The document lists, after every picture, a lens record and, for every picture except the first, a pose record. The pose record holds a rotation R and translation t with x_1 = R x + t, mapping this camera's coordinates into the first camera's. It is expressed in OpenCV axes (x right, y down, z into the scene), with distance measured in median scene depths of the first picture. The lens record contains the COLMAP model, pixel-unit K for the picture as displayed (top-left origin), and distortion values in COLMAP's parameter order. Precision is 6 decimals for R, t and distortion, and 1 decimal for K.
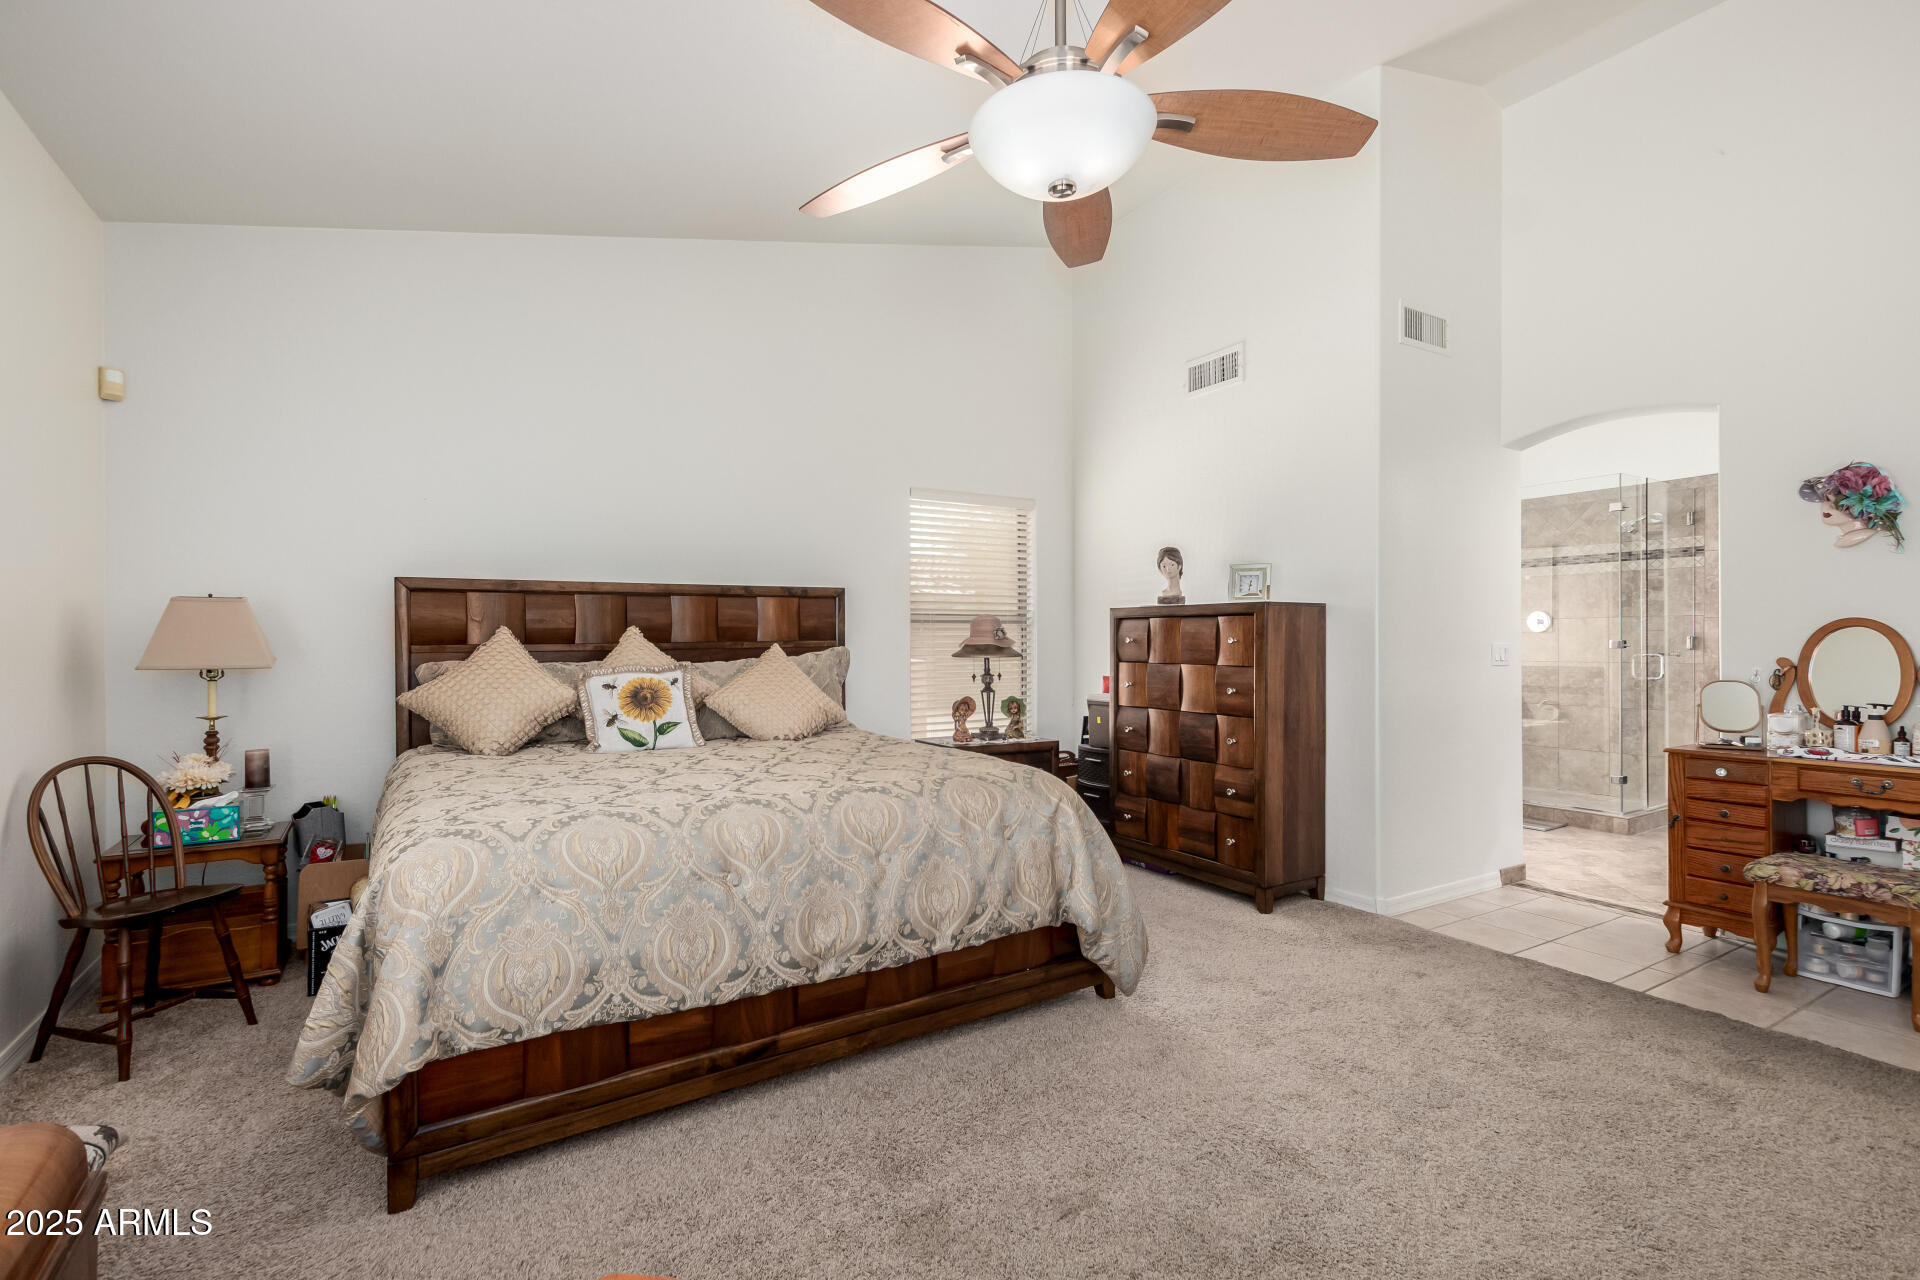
lens RADIAL K [[875.7, 0, 964.3], [0, 875.7, 636.3], [0, 0, 1]] dist [0.009848, -0.000106]
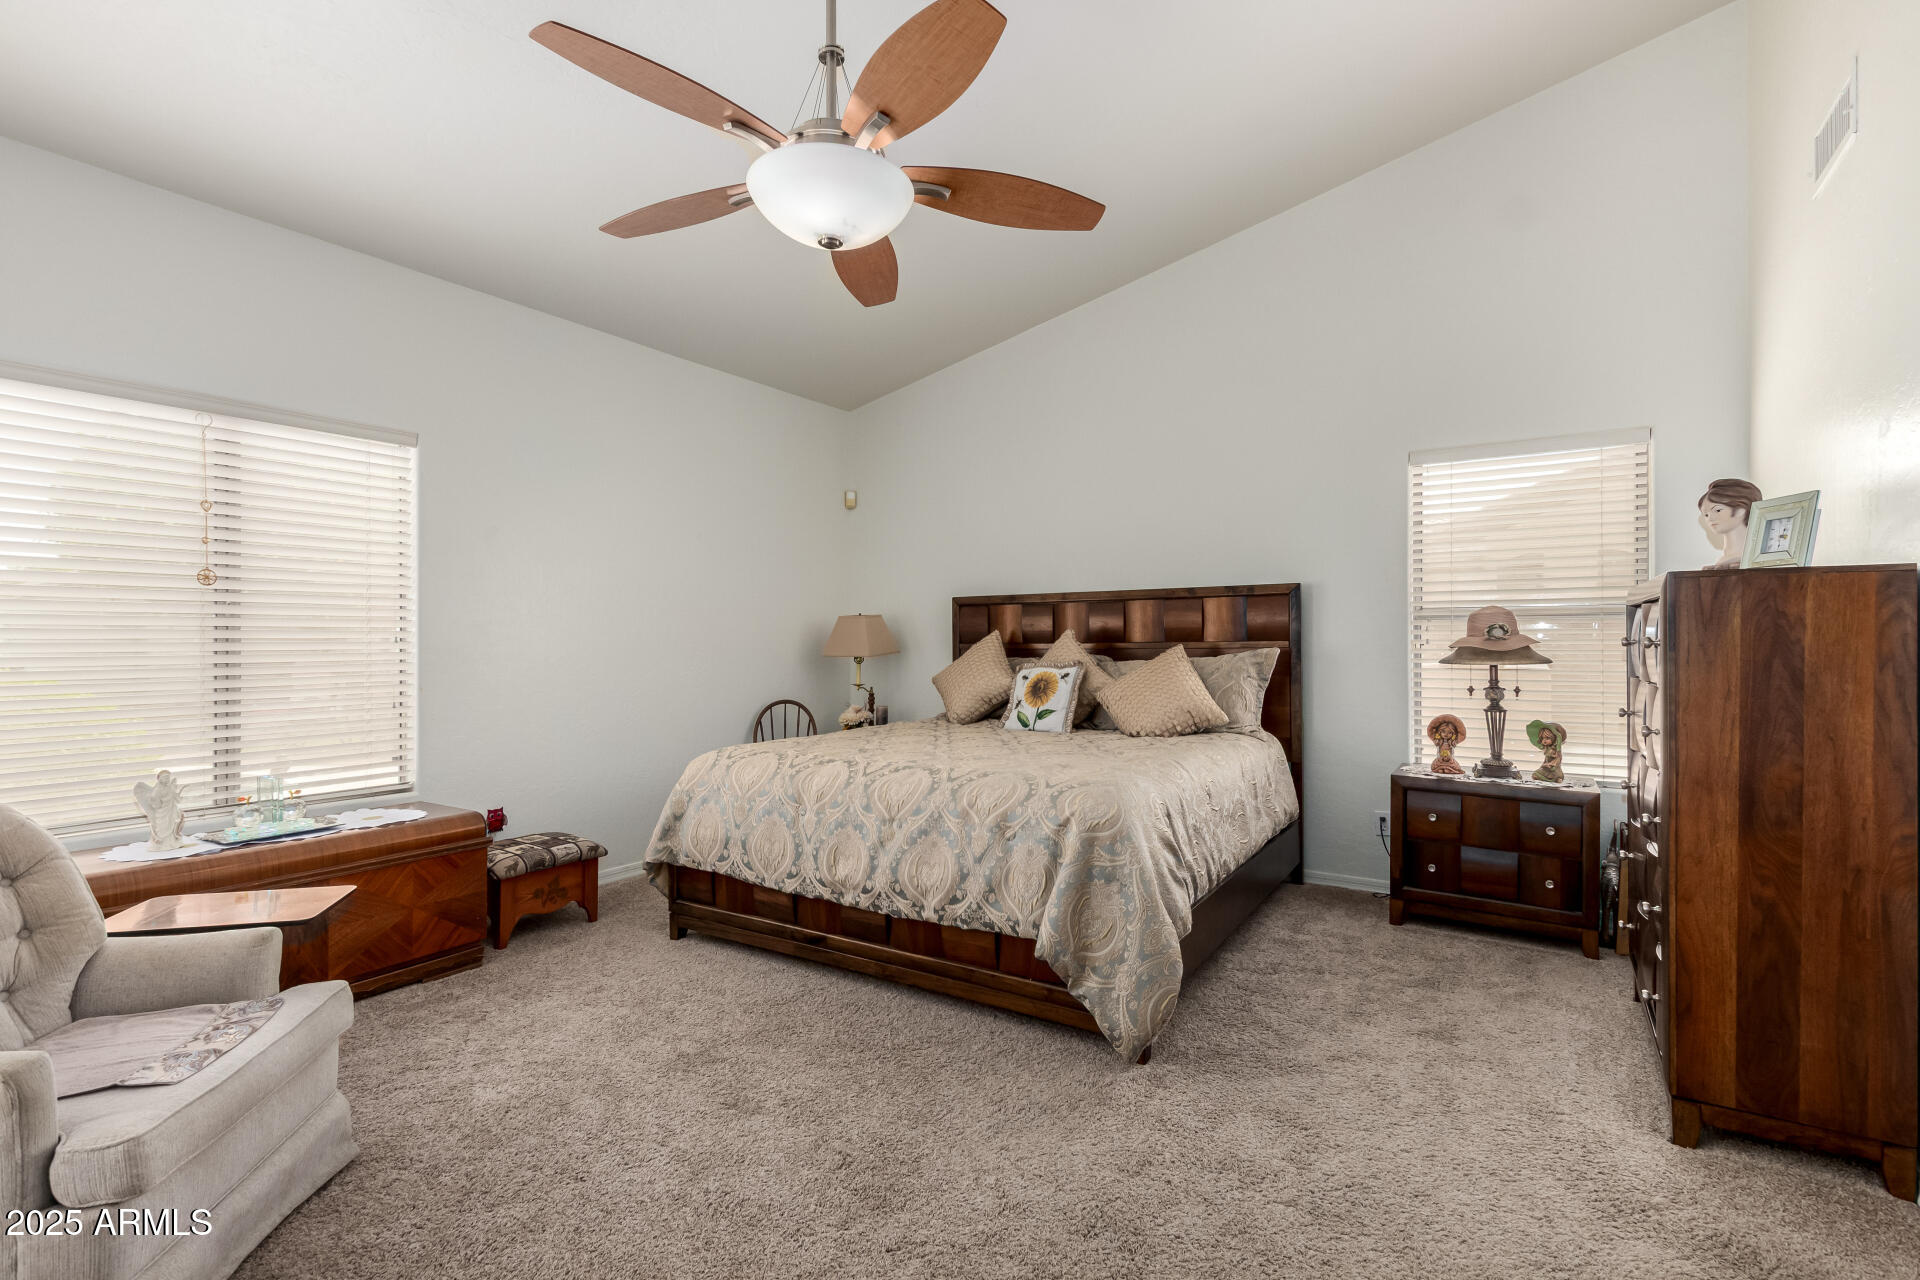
lens RADIAL K [[875.7, 0, 957.5], [0, 875.7, 644.4], [0, 0, 1]] dist [0.009848, -0.000106]
pose [[0.423965, 0.004998, -0.905665, 0.950946], [0.003243, 0.999970, 0.007037, 0.001548], [0.905673, -0.005920, 0.423936, 0.536915]]
